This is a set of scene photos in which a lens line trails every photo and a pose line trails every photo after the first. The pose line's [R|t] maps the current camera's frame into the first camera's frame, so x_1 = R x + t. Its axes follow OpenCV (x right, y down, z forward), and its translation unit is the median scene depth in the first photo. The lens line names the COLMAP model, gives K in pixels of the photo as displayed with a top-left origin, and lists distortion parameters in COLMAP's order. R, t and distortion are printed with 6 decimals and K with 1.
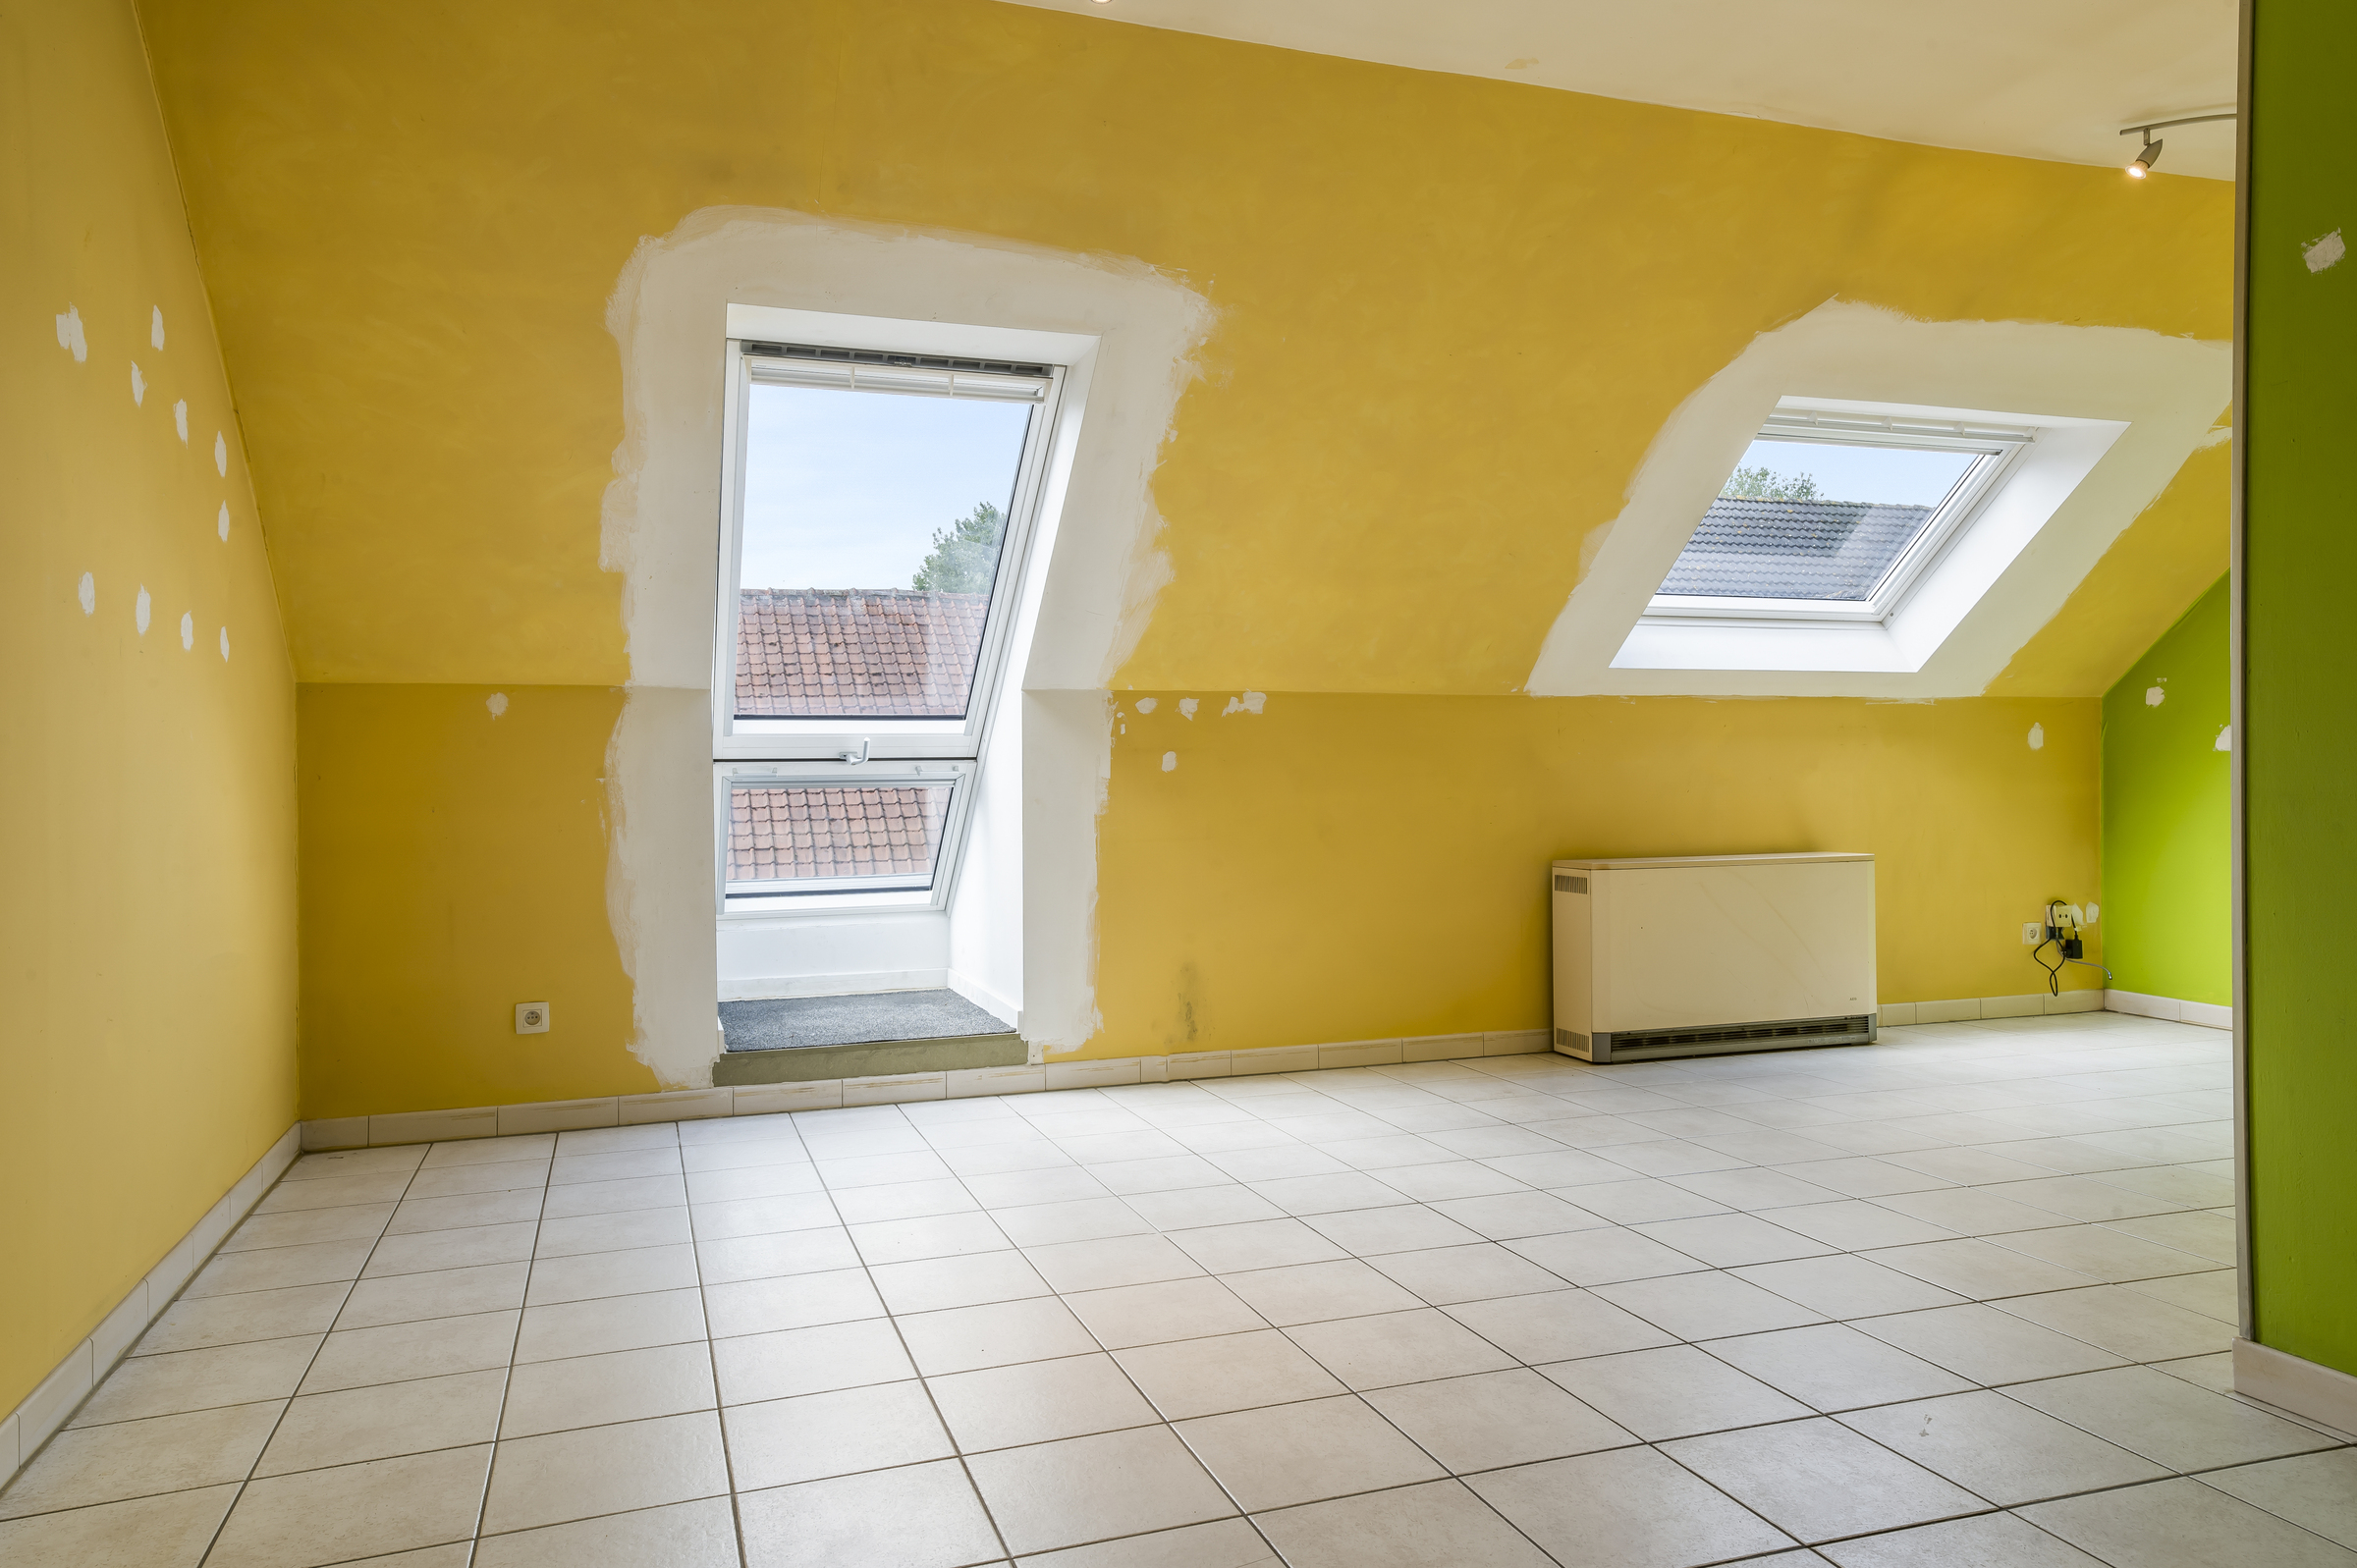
lens RADIAL K [[1537.0, 0, 1178.5], [0, 1537.0, 784.0], [0, 0, 1]] dist [0.037055, 0.000541]
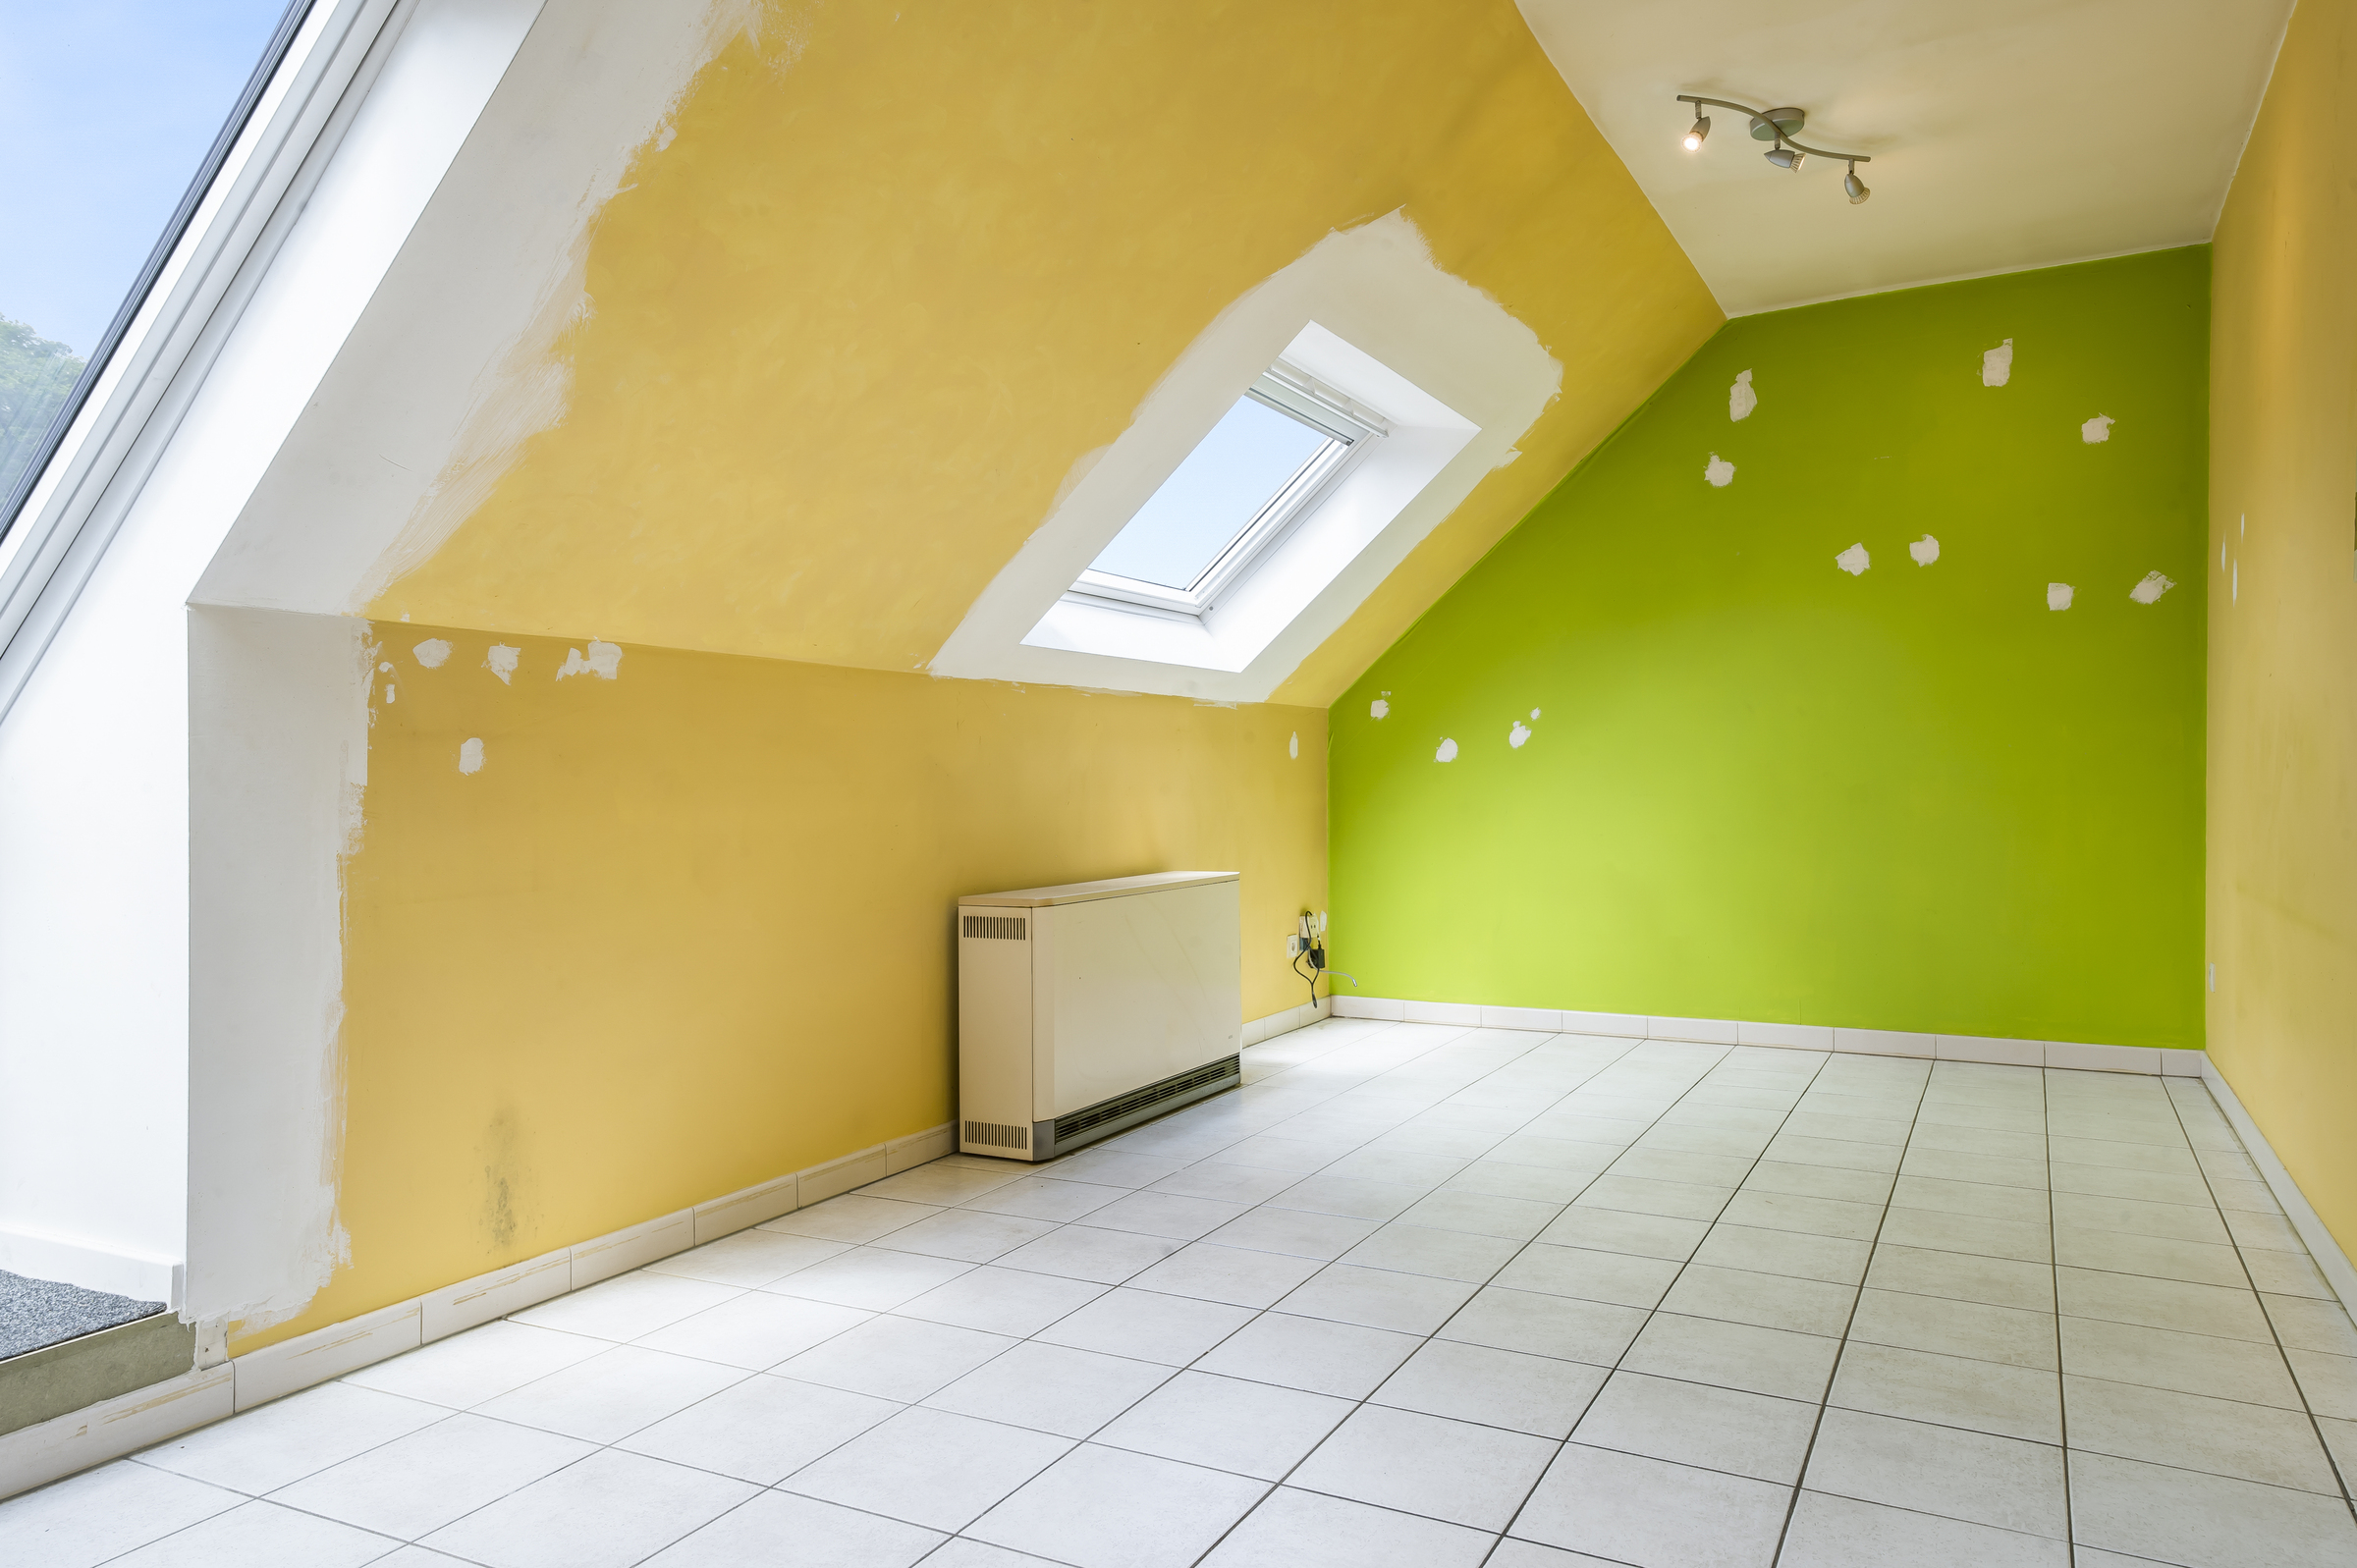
lens RADIAL K [[1537.0, 0, 1178.5], [0, 1537.0, 784.0], [0, 0, 1]] dist [0.037055, 0.000541]
pose [[0.739079, 0.001682, 0.673617, -0.193579], [0.005506, 0.999948, -0.008537, 0.002007], [-0.673596, 0.010018, 0.739032, 0.402428]]
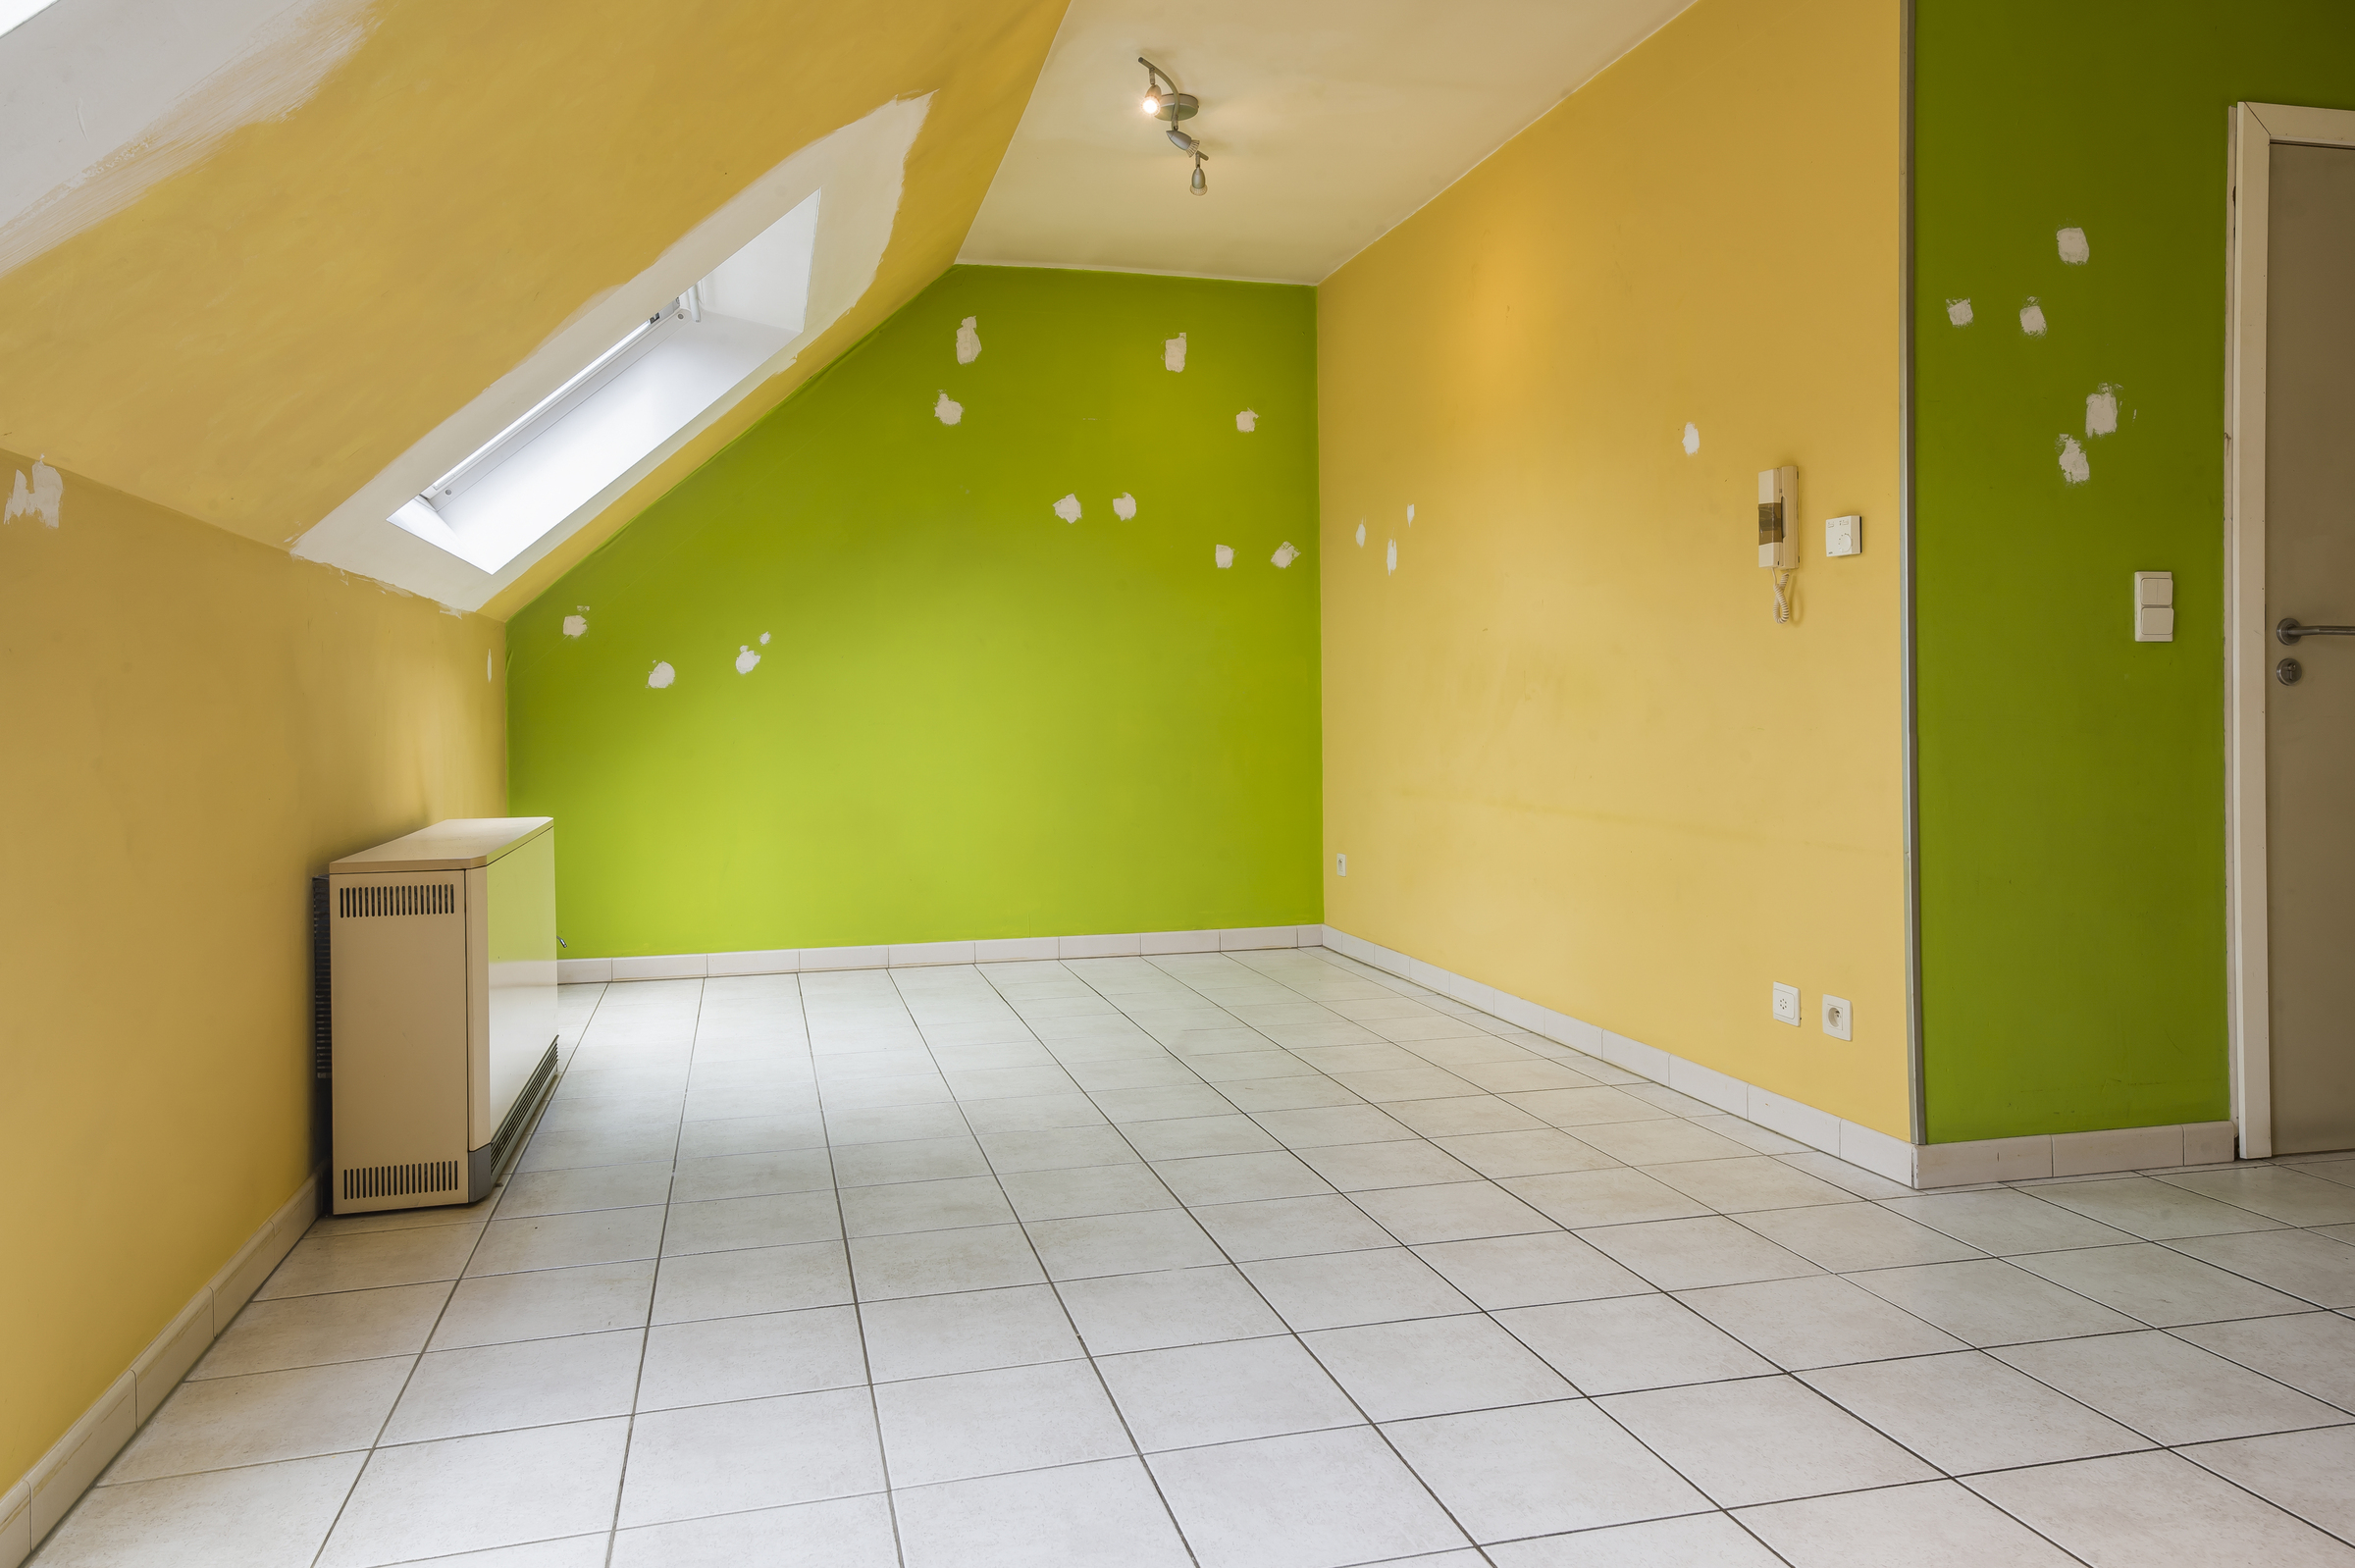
lens RADIAL K [[1573.9, 0, 1151.6], [0, 1573.9, 719.2], [0, 0, 1]] dist [0.036828, 0.000607]
pose [[0.083448, 0.001667, 0.996511, -0.309211], [0.008431, 0.999962, -0.002378, 0.003291], [-0.996476, 0.008600, 0.083430, 0.711028]]
